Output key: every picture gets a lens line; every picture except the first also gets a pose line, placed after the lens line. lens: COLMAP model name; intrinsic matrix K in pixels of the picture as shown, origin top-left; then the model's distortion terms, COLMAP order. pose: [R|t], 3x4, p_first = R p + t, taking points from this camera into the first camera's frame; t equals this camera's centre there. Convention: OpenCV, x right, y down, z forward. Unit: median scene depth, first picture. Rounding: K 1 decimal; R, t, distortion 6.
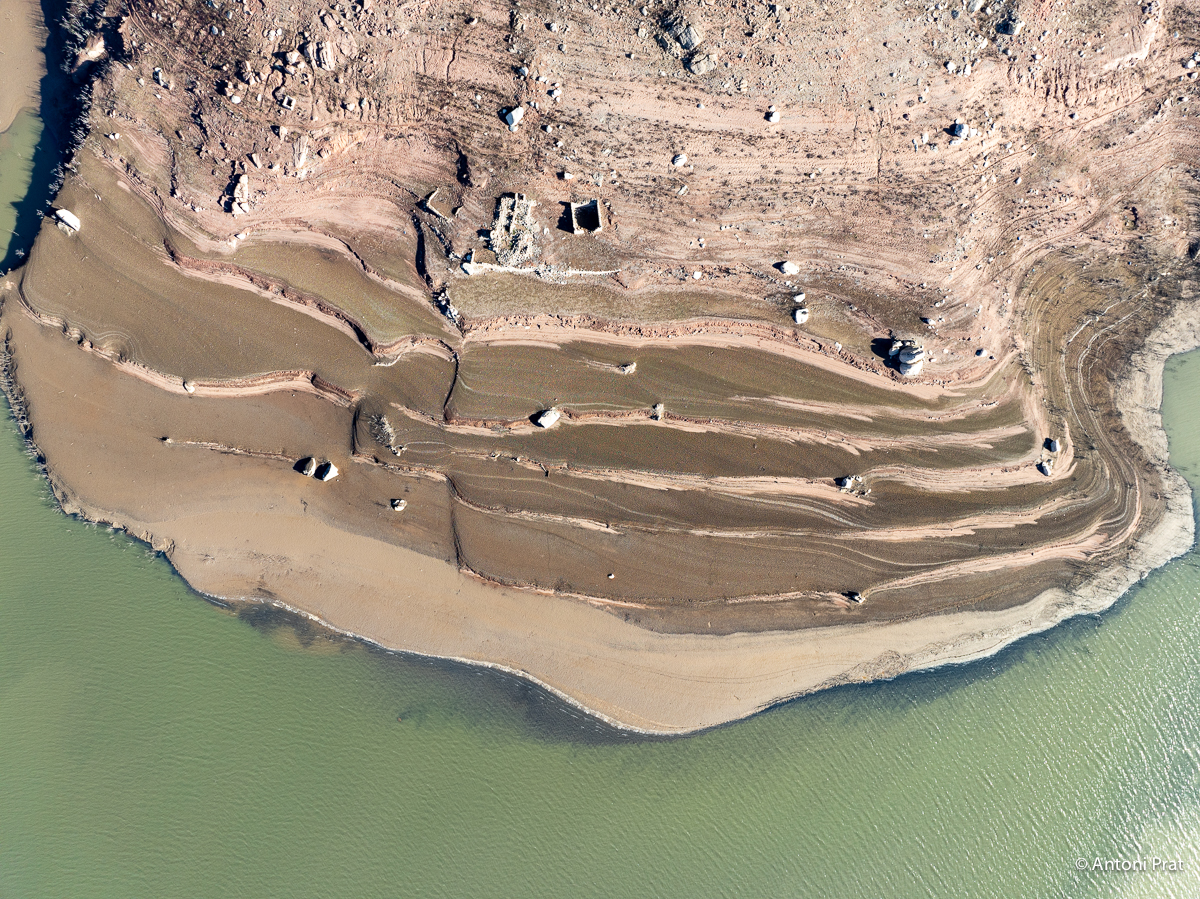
lens RADIAL K [[846.7, 0, 600.0], [0, 846.7, 449.5], [0, 0, 1]] dist [-0.036201, 0.002421]
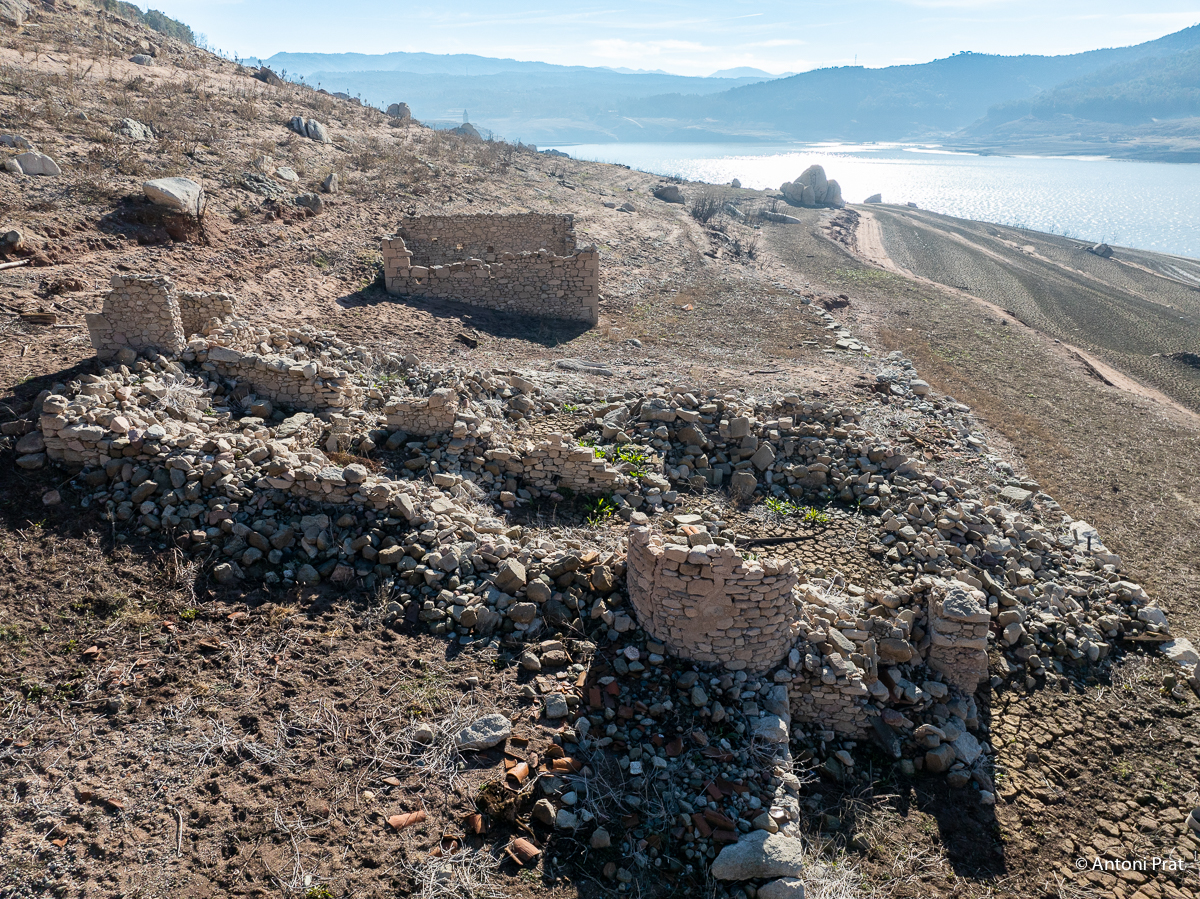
lens RADIAL K [[846.7, 0, 600.0], [0, 846.7, 449.5], [0, 0, 1]] dist [-0.036201, 0.002421]
pose [[-0.038303, -0.345110, 0.937780, -0.168590], [0.996133, 0.061072, 0.063161, -0.263557], [-0.079070, 0.936573, 0.341436, 0.975606]]
